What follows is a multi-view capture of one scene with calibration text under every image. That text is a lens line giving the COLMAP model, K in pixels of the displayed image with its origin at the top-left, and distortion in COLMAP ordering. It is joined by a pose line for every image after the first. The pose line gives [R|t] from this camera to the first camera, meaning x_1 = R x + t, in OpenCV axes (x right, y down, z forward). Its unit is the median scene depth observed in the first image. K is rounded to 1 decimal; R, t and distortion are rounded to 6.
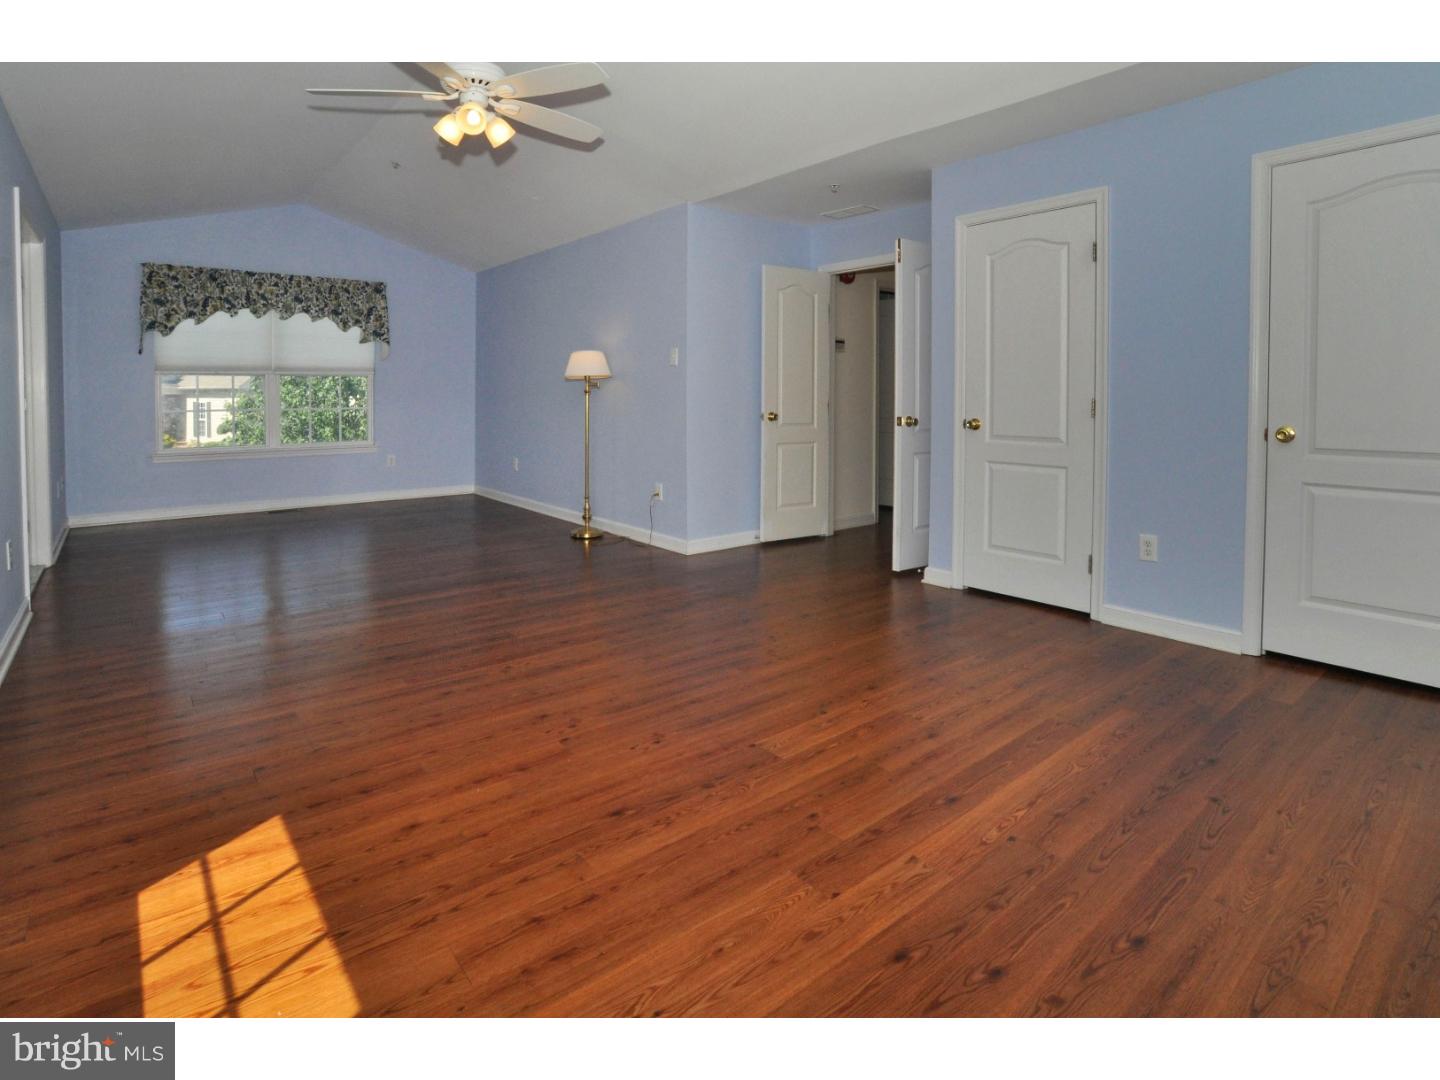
lens RADIAL K [[720.4, 0, 708.2], [0, 720.4, 538.9], [0, 0, 1]] dist [-0.037883, 0.003896]
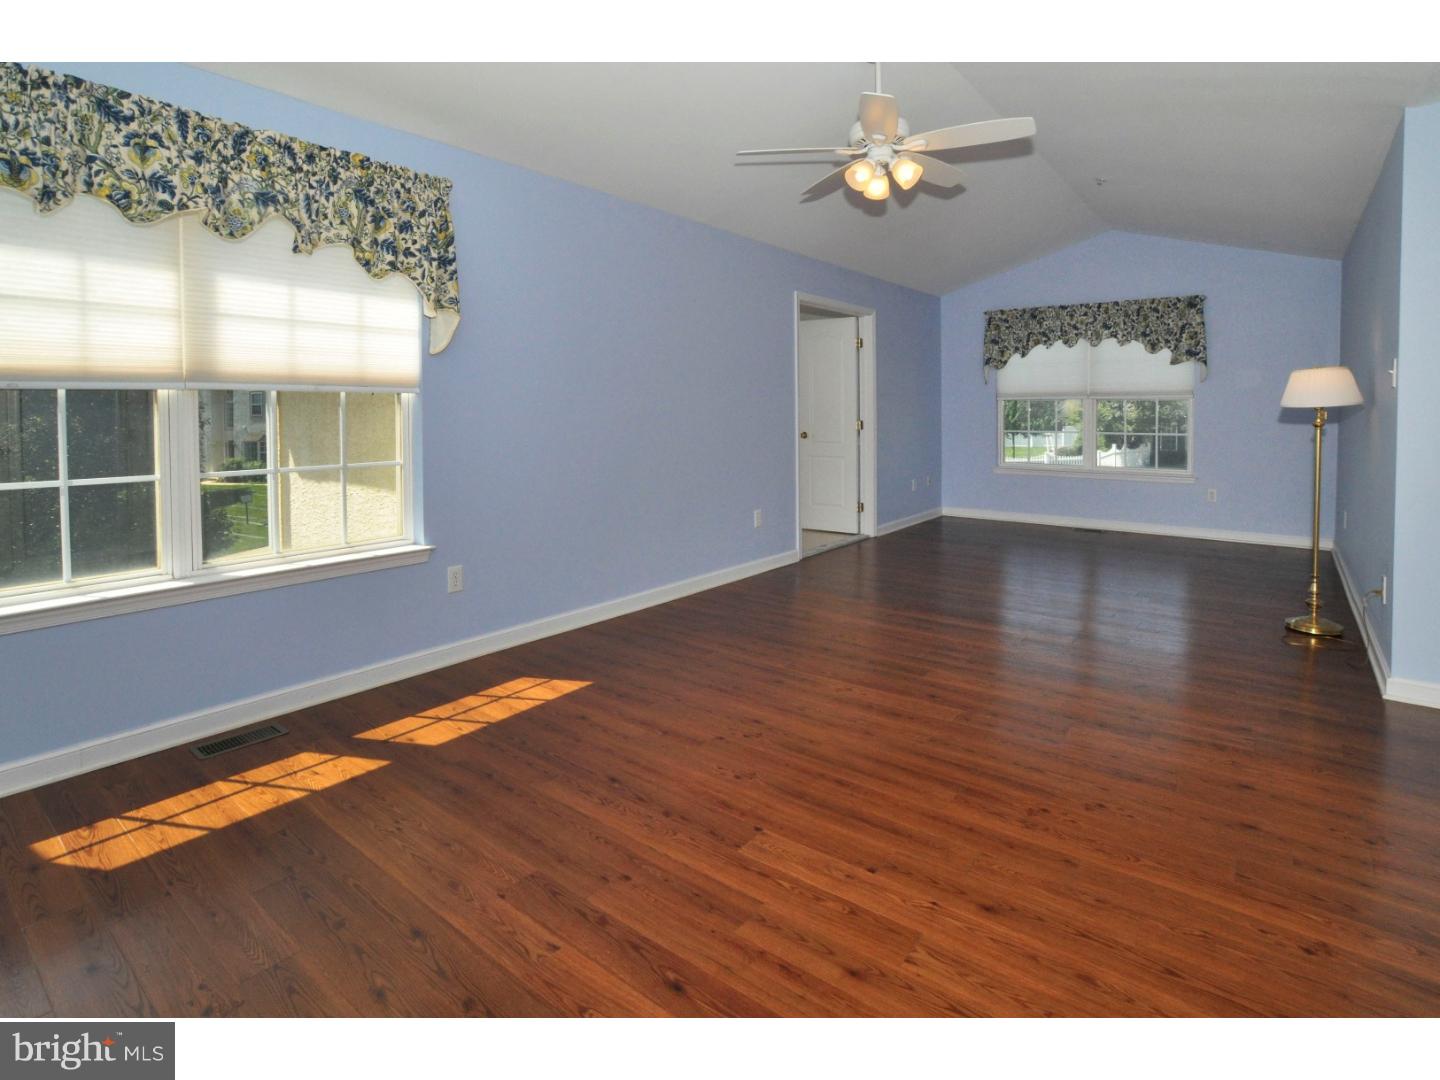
lens RADIAL K [[720.4, 0, 708.3], [0, 720.4, 541.7], [0, 0, 1]] dist [-0.037883, 0.003896]
pose [[0.217202, 0.170263, -0.961163, 0.360412], [-0.184054, 0.974151, 0.130971, -0.072425], [0.958617, 0.148458, 0.242925, 0.281825]]
